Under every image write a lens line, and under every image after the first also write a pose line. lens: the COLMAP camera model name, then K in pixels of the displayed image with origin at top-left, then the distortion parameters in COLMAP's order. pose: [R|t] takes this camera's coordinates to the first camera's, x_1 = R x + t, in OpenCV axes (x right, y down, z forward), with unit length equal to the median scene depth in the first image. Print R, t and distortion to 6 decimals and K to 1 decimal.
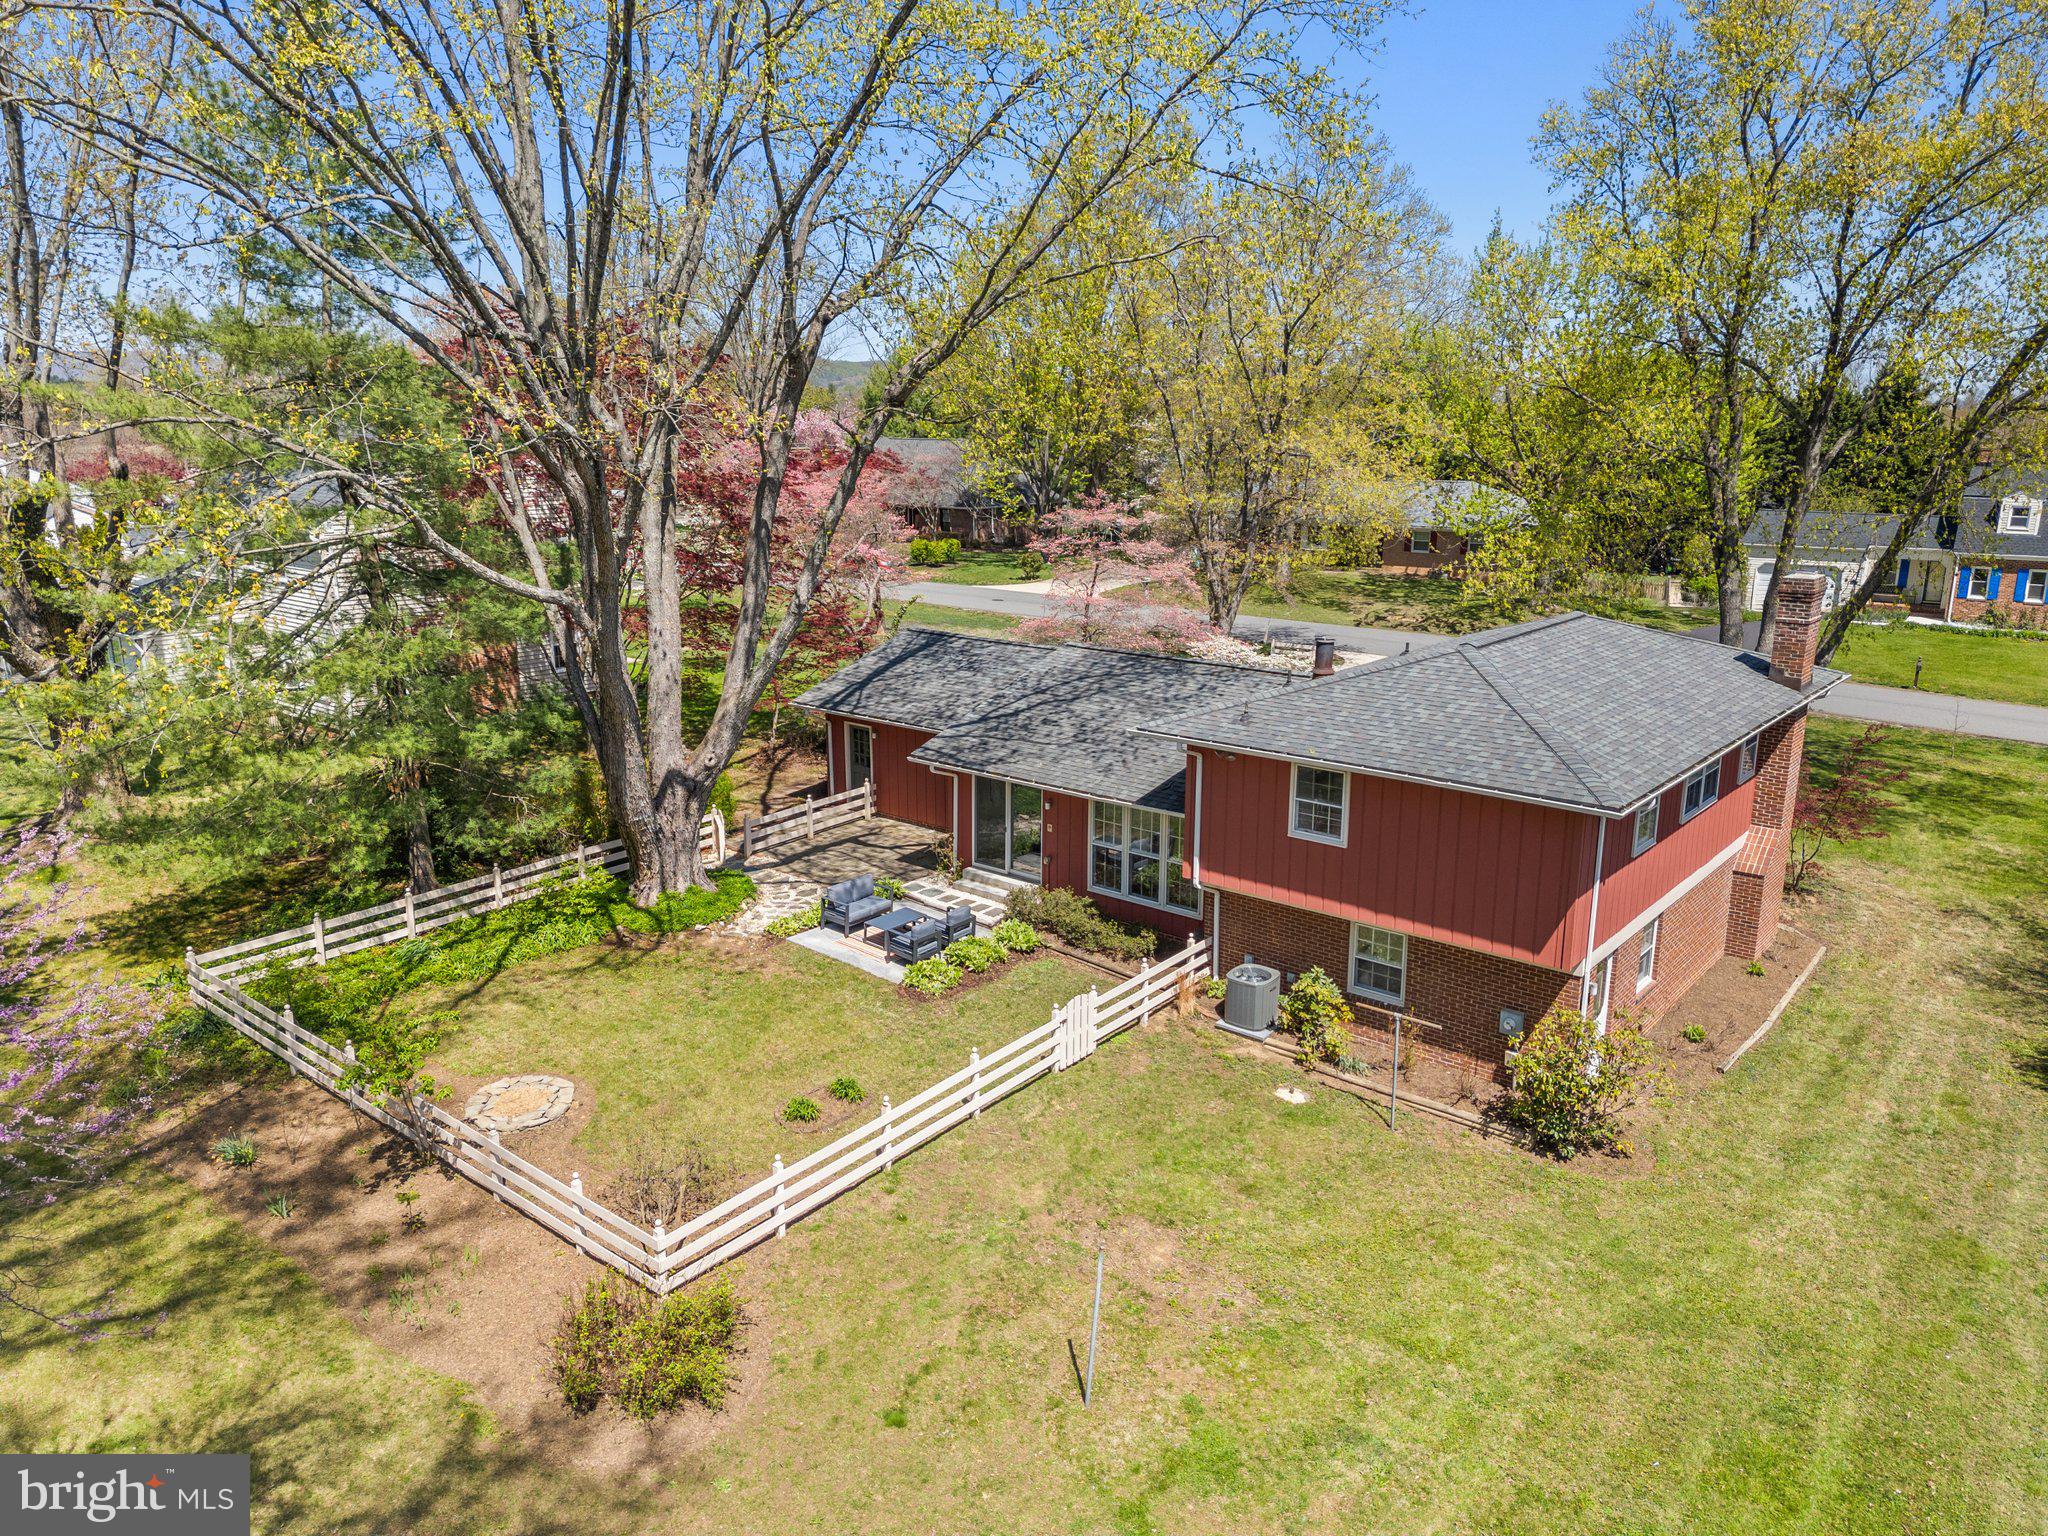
lens RADIAL K [[1399.5, 0, 1024.0], [0, 1399.5, 768.0], [0, 0, 1]] dist [0.063769, -0.001310]
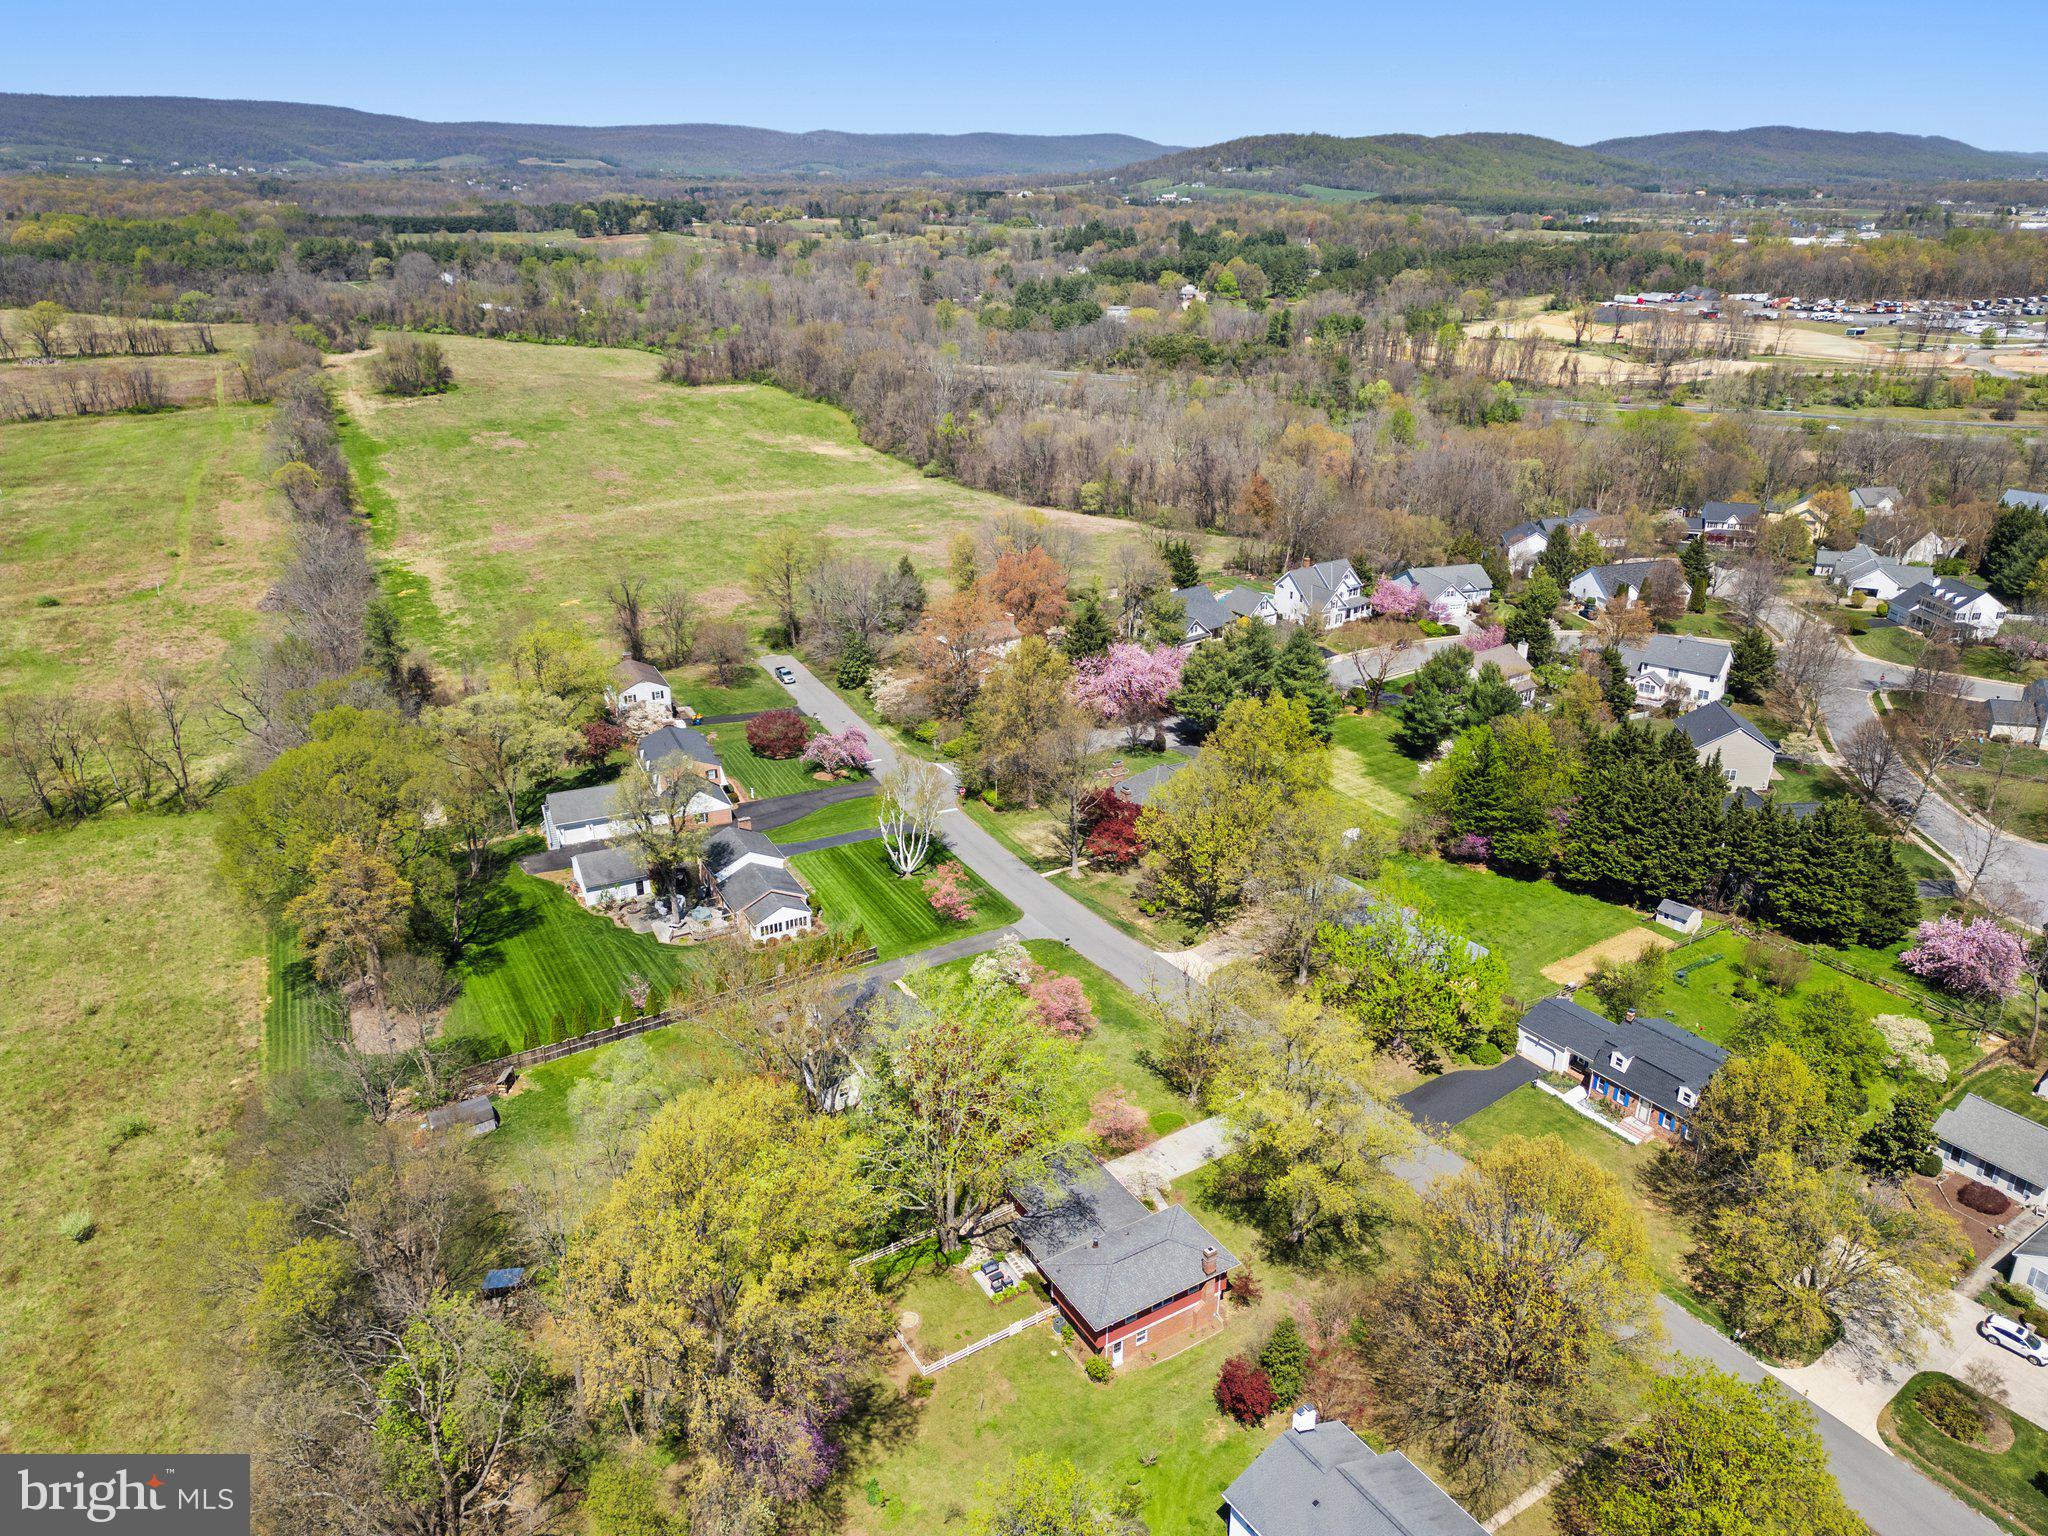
lens RADIAL K [[1399.5, 0, 1024.0], [0, 1399.5, 768.0], [0, 0, 1]] dist [0.063769, -0.001310]
pose [[0.948315, 0.101106, -0.300792, 1.089400], [-0.068236, 0.990682, 0.117872, -1.879702], [0.309907, -0.091255, 0.946377, -2.810099]]
